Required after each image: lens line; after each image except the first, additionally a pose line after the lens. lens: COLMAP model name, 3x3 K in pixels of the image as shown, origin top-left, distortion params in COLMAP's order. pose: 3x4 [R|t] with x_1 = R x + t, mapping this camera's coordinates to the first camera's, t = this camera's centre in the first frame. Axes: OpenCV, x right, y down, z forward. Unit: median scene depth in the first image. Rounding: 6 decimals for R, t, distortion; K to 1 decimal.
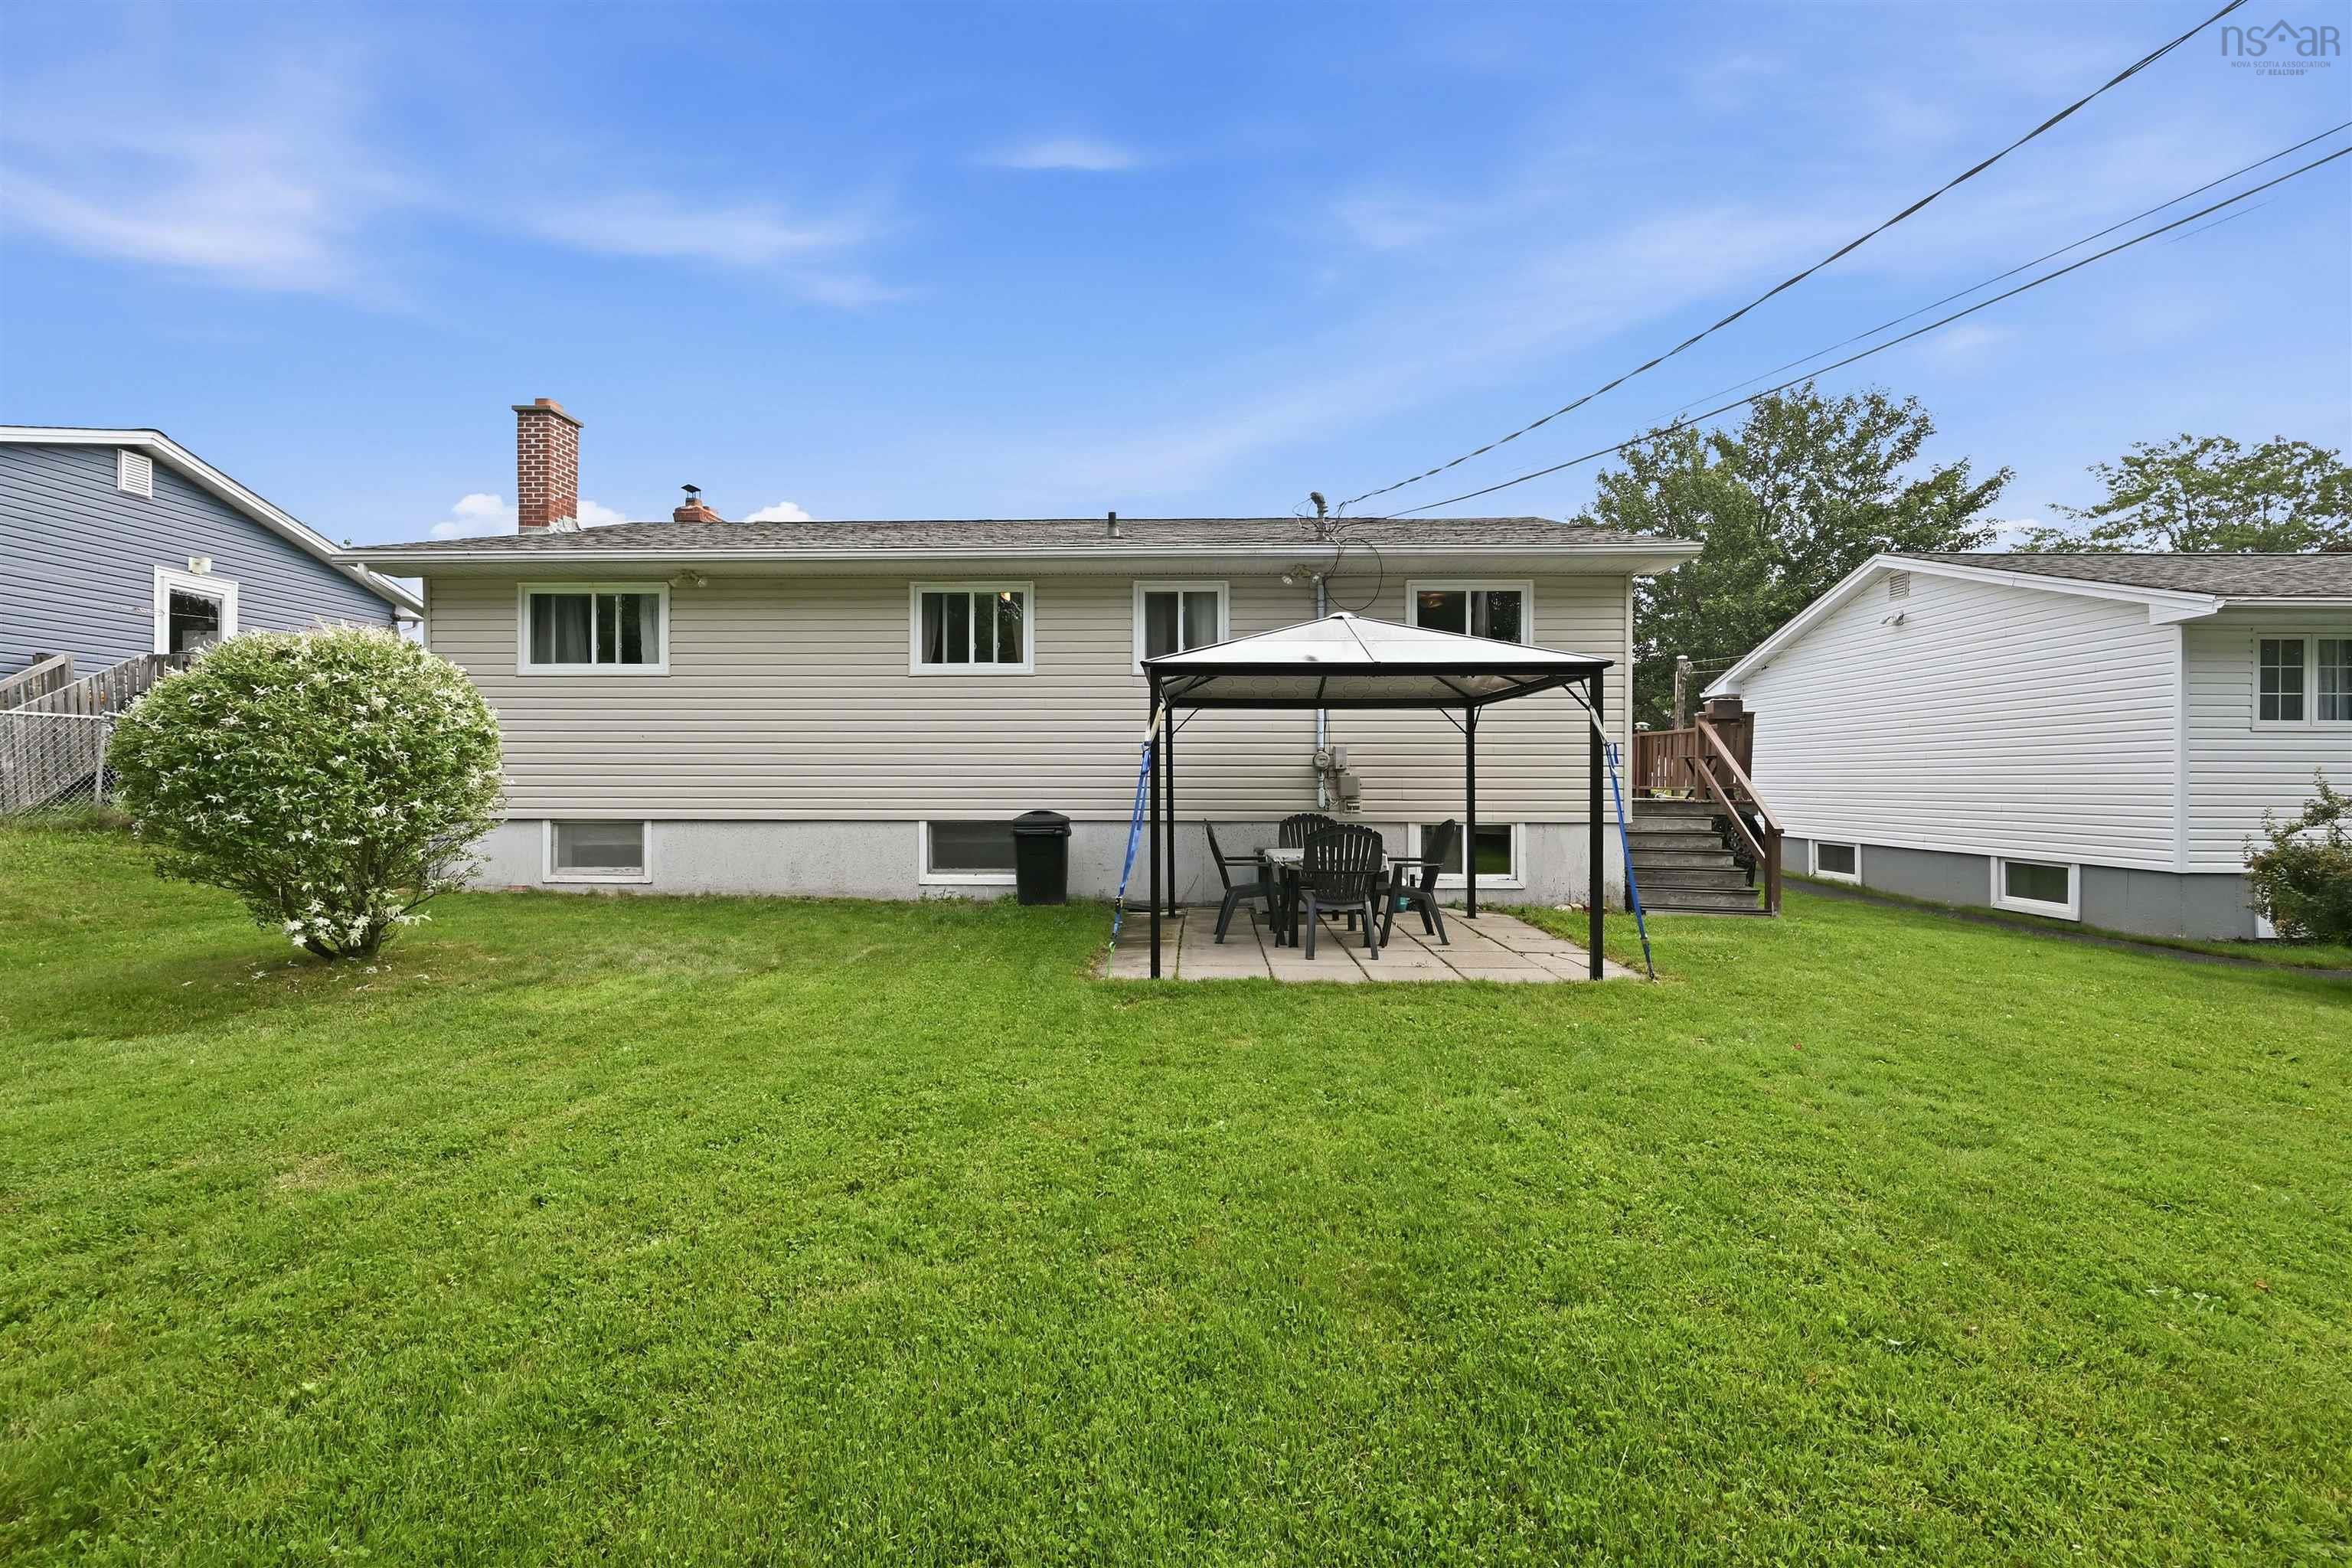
lens RADIAL K [[986.0, 0, 1176.0], [0, 986.0, 784.0], [0, 0, 1]] dist [-0.013944, 0.012998]
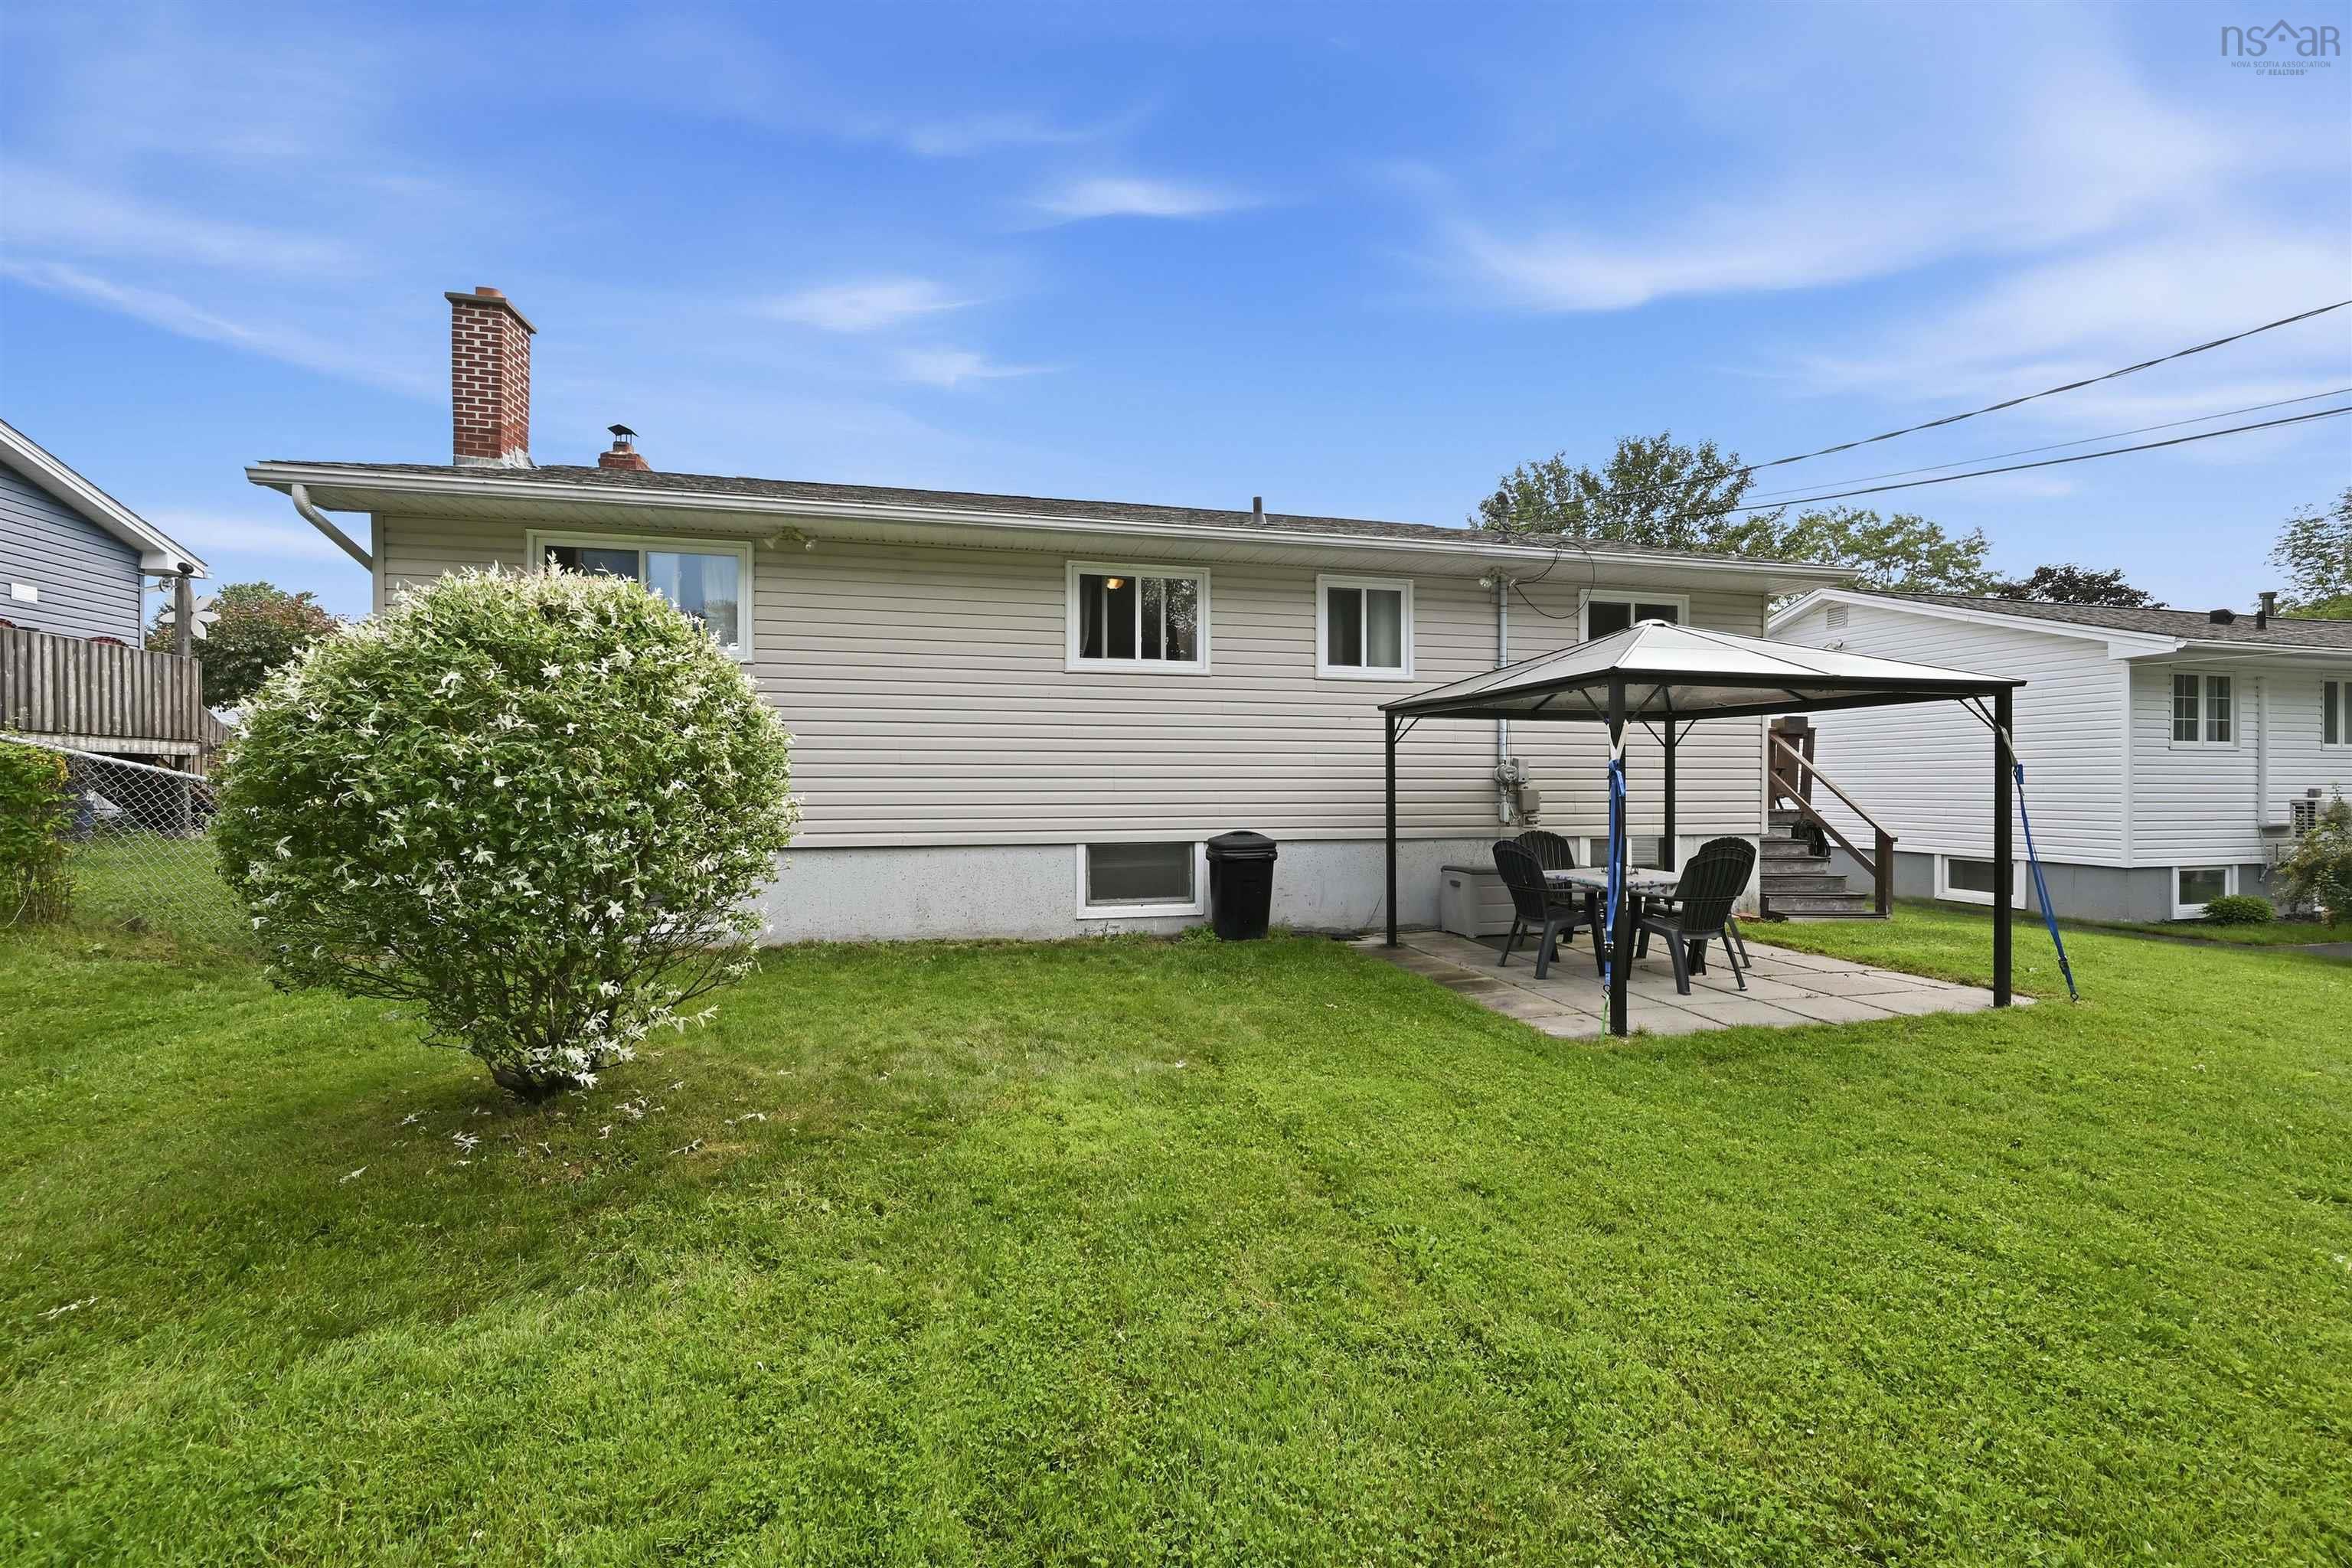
lens RADIAL K [[956.8, 0, 1181.0], [0, 956.8, 782.2], [0, 0, 1]] dist [-0.001293, -0.000238]
pose [[0.964937, -0.001452, 0.262476, -0.390533], [0.001827, 0.999998, -0.001188, -0.014493], [-0.262474, 0.001626, 0.964938, 0.185775]]
